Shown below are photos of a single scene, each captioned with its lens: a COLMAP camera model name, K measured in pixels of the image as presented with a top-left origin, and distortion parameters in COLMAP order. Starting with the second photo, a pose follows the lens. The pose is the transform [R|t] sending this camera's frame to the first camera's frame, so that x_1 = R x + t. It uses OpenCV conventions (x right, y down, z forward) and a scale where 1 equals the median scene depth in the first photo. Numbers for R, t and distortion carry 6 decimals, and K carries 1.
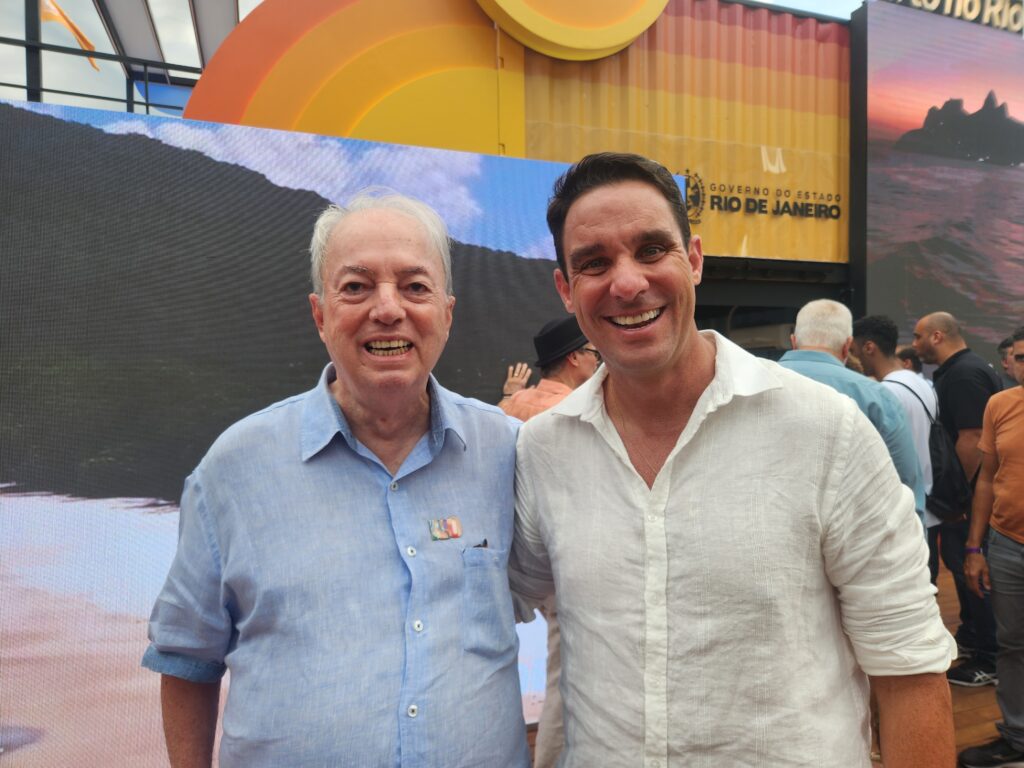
lens RADIAL K [[689.1, 0, 513.9], [0, 689.1, 388.8], [0, 0, 1]] dist [0.006714, -0.028929]
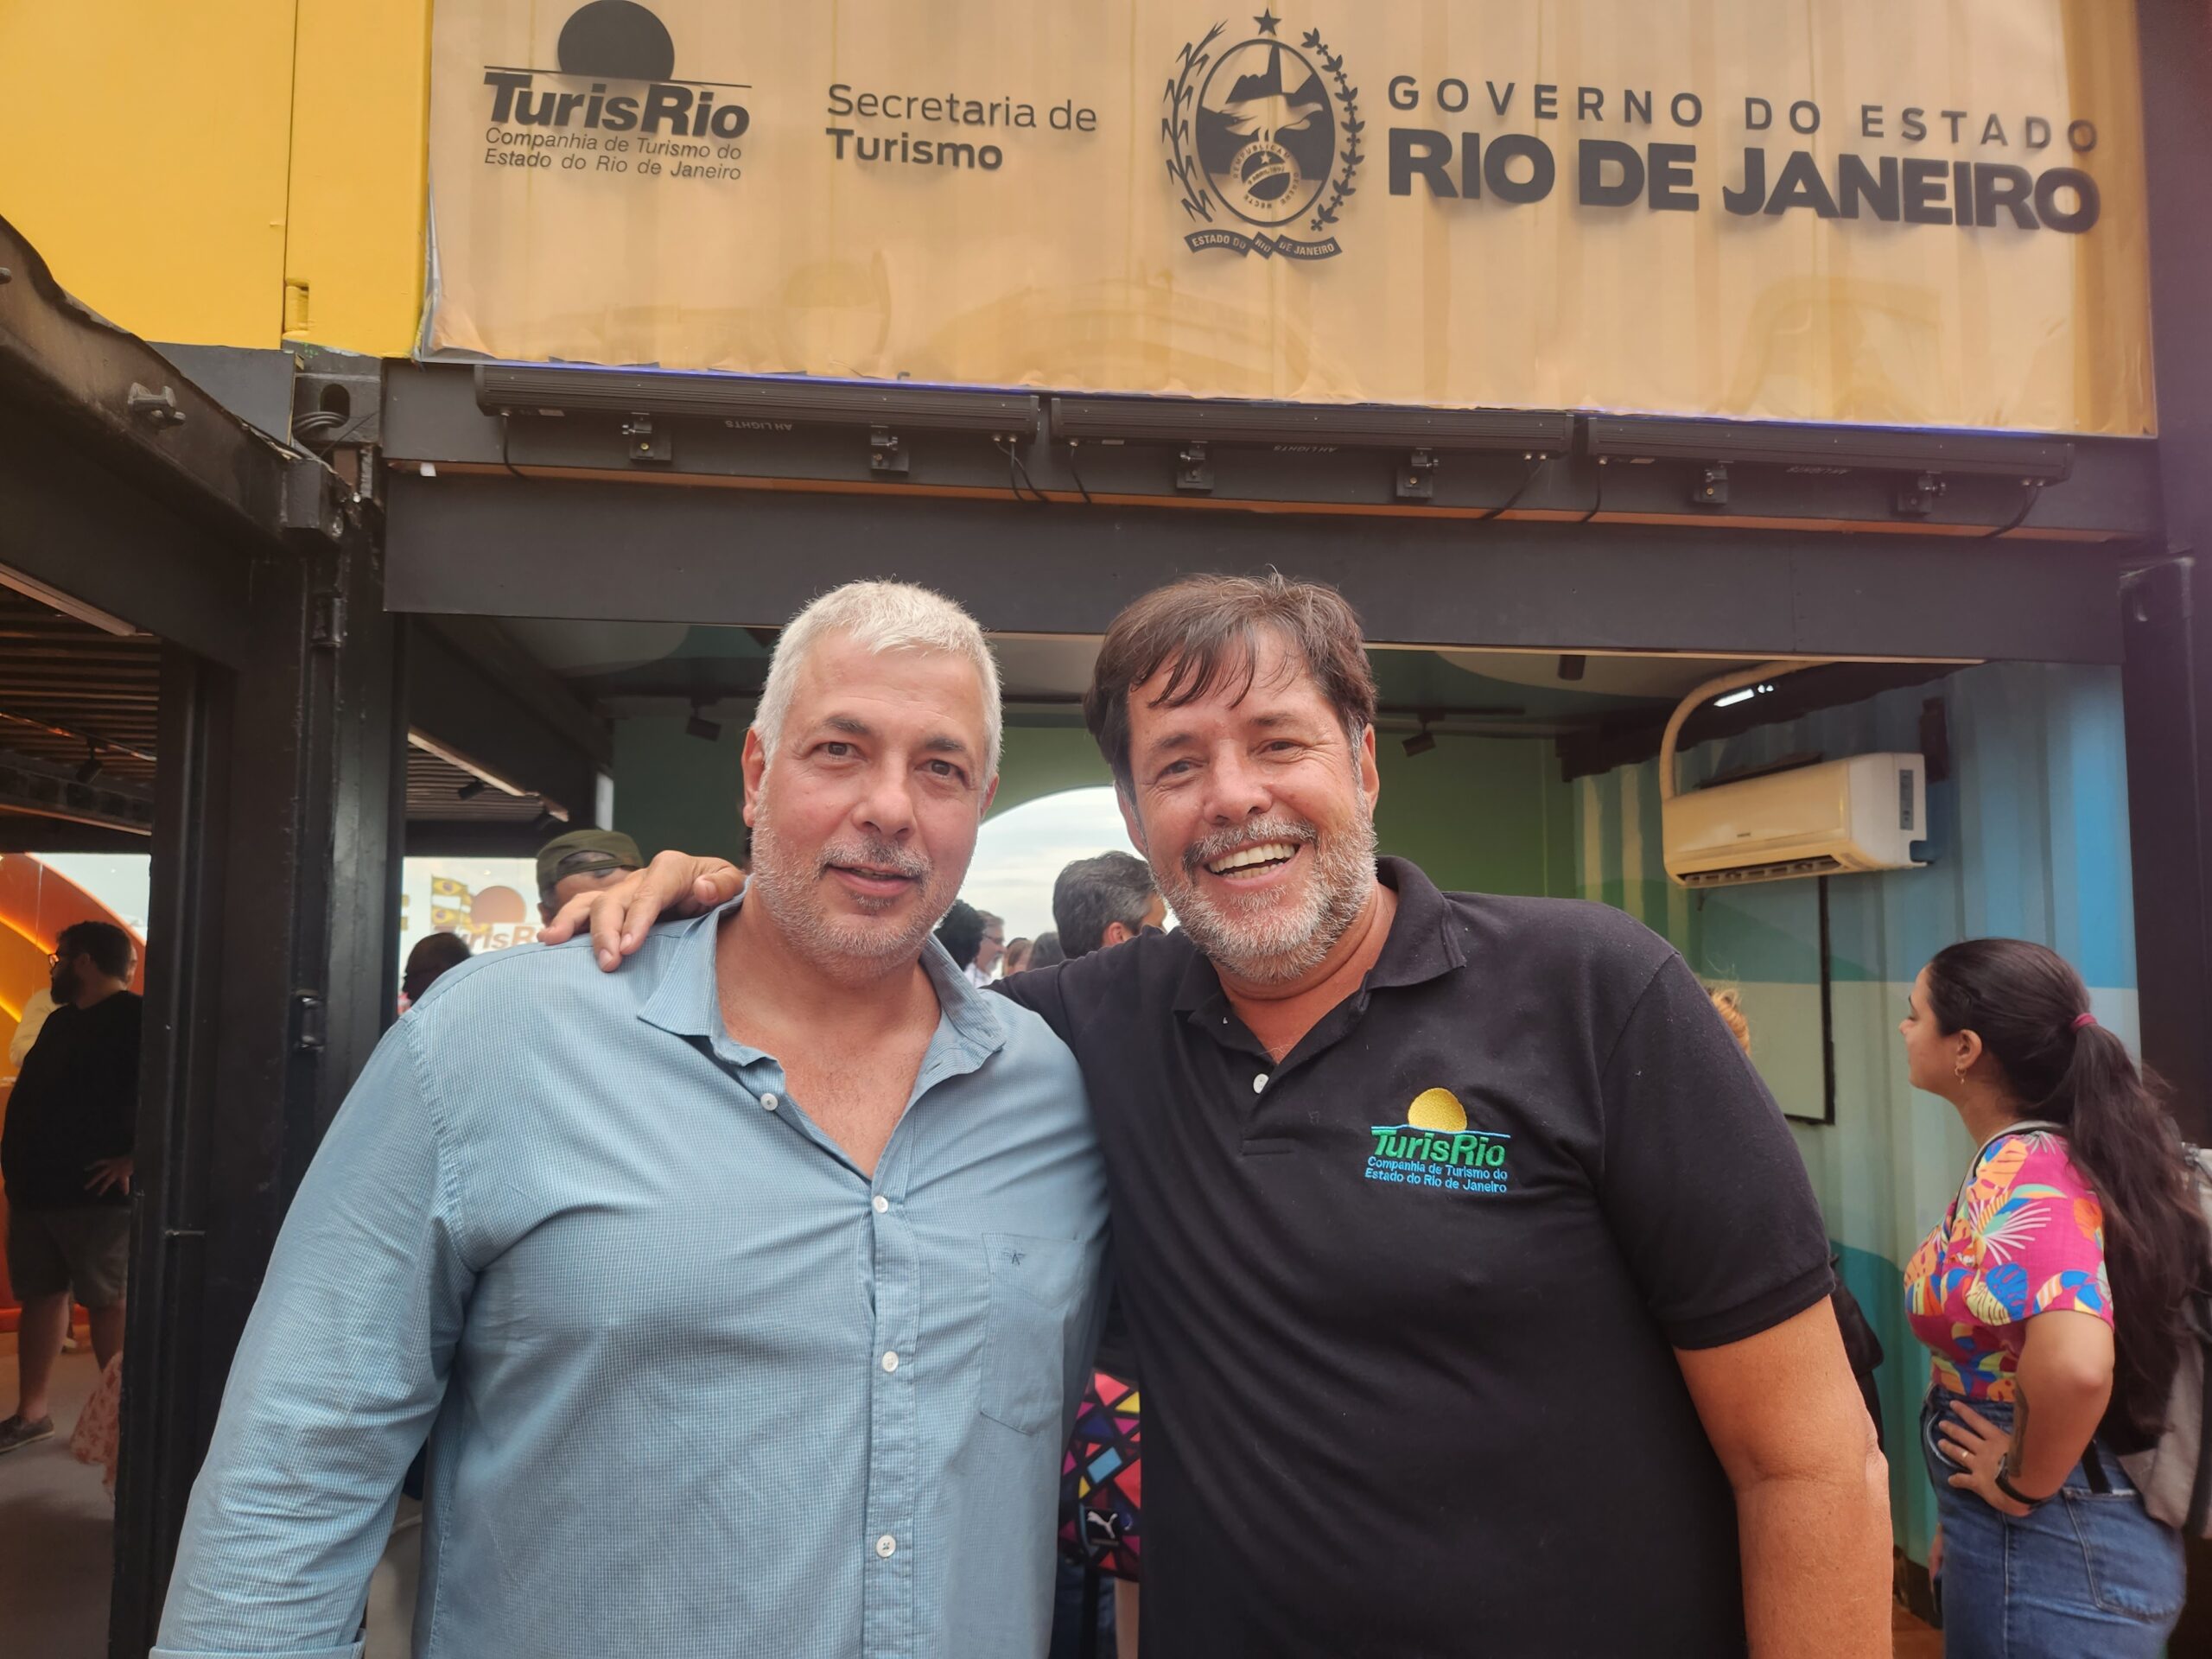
lens RADIAL K [[1488.7, 0, 1092.4], [0, 1488.7, 848.2], [0, 0, 1]] dist [0.006714, -0.028929]
pose [[0.974628, 0.000940, -0.223827, 0.291032], [-0.023611, 0.994844, -0.098633, -0.014240], [0.222580, 0.101416, 0.969625, 0.546137]]
